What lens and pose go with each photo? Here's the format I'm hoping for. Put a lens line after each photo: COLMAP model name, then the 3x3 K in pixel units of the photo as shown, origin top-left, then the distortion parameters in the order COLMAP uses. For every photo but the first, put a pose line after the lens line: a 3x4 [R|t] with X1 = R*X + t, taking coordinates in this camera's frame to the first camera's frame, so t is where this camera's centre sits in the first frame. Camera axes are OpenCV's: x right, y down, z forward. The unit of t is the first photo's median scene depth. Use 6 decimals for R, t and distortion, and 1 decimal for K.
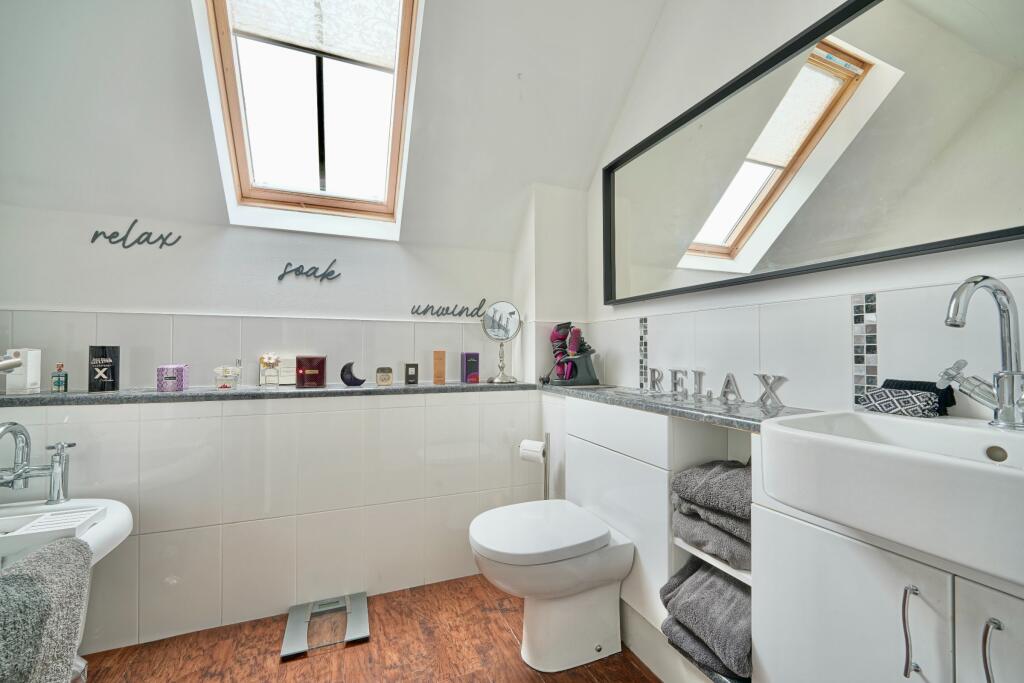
lens RADIAL K [[417.1, 0, 518.2], [0, 417.1, 341.4], [0, 0, 1]] dist [-0.003384, -0.001692]
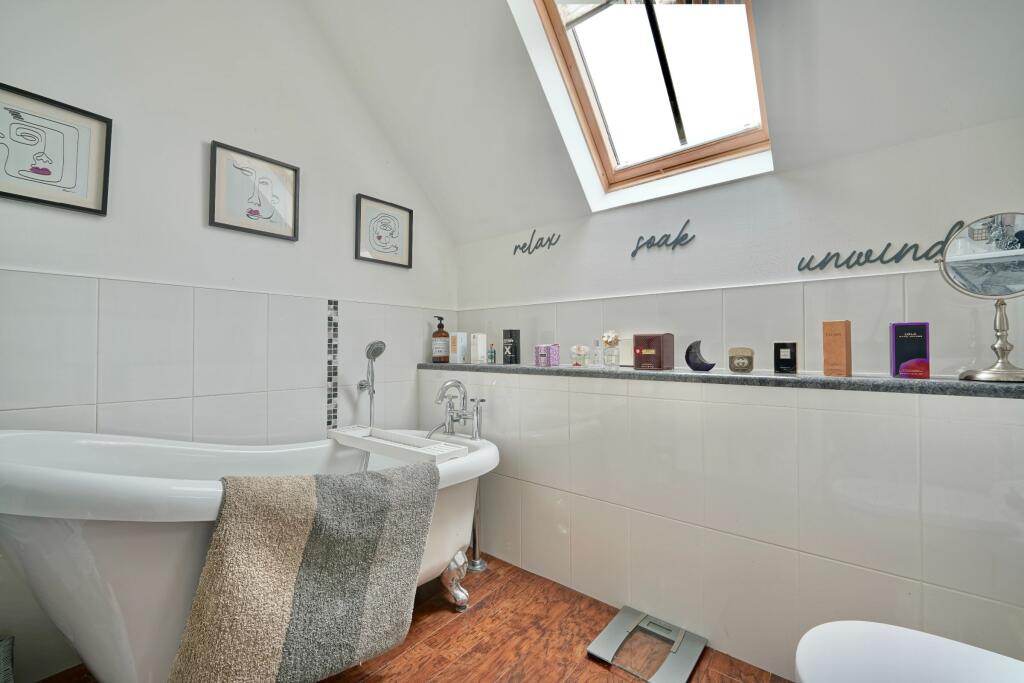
lens RADIAL K [[417.1, 0, 507.7], [0, 417.1, 343.2], [0, 0, 1]] dist [-0.003384, -0.001692]
pose [[0.462755, -0.016185, -0.886338, 0.148790], [0.023530, 0.999705, -0.005970, 0.053769], [0.886174, -0.018093, 0.463000, 0.332364]]
